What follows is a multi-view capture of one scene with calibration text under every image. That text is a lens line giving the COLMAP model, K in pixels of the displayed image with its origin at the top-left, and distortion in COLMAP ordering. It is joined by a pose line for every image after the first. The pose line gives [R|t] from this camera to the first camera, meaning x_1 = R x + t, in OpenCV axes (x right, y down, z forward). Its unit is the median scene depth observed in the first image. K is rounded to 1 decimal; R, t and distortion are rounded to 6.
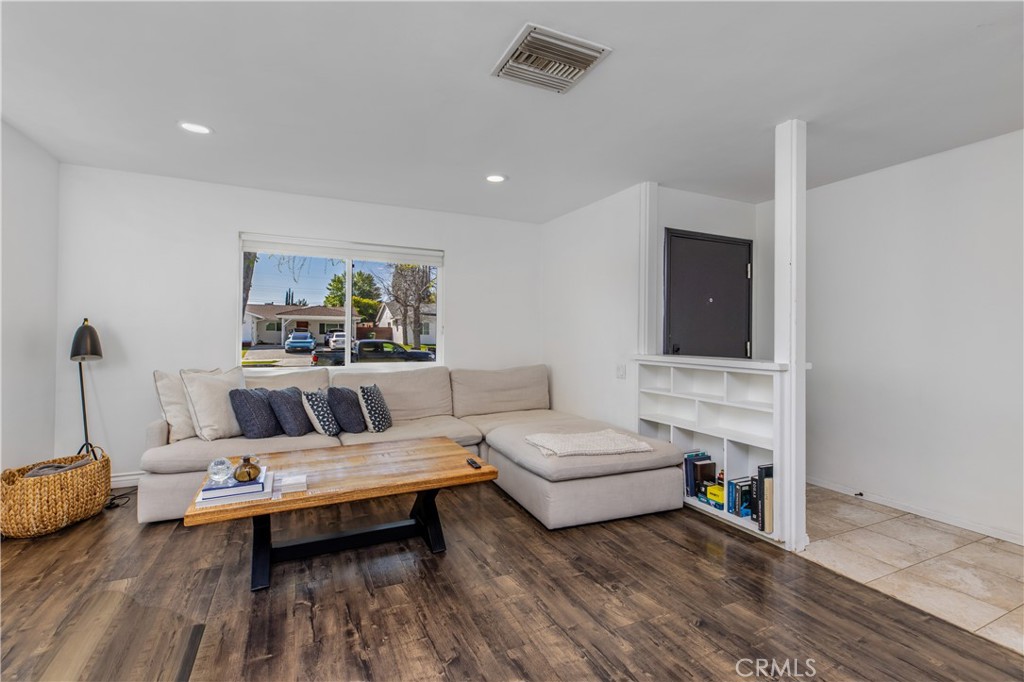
lens RADIAL K [[470.1, 0, 520.3], [0, 470.1, 332.4], [0, 0, 1]] dist [-0.001324, 0.000519]
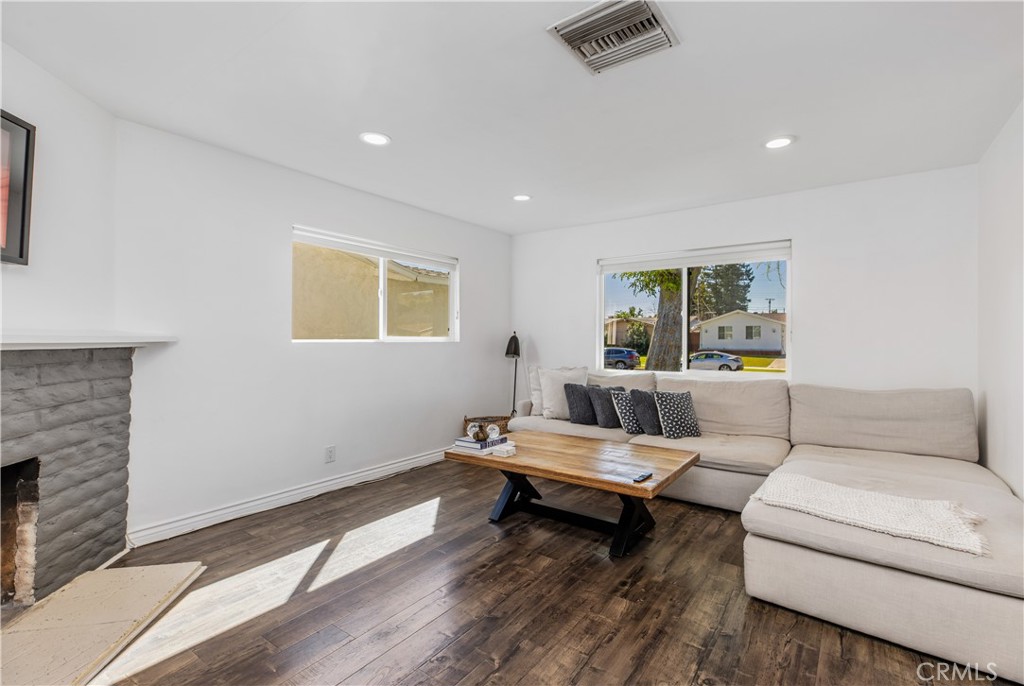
lens RADIAL K [[470.1, 0, 514.6], [0, 470.1, 341.8], [0, 0, 1]] dist [-0.001324, 0.000519]
pose [[0.464851, -0.001131, -0.885388, 0.586245], [0.004353, 0.999990, 0.001008, 0.004170], [0.885378, -0.004323, 0.464852, 0.319272]]
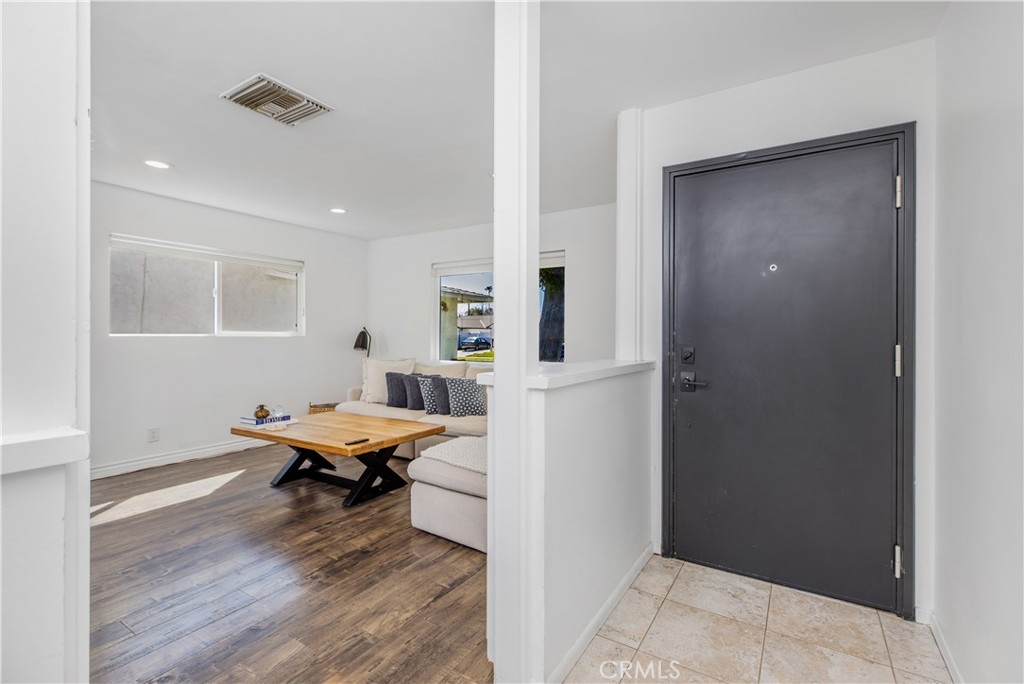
lens RADIAL K [[470.1, 0, 520.4], [0, 470.1, 338.3], [0, 0, 1]] dist [-0.001324, 0.000519]
pose [[0.525888, -0.003373, -0.850547, 1.077367], [0.006434, 0.999979, 0.000012, 0.019370], [0.850529, -0.005479, 0.525899, 0.693780]]
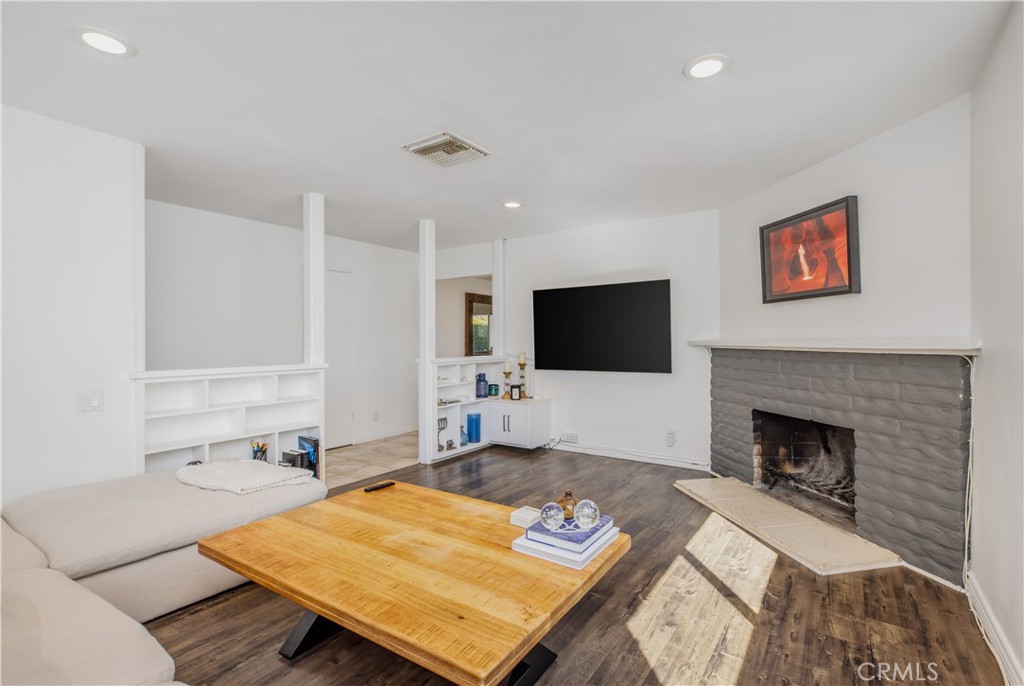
lens RADIAL K [[470.1, 0, 514.6], [0, 470.1, 342.2], [0, 0, 1]] dist [-0.001324, 0.000519]
pose [[-0.479401, 0.002050, 0.877594, -0.965973], [0.000632, 0.999998, -0.001991, -0.006624], [-0.877596, -0.000400, -0.479401, 1.137643]]
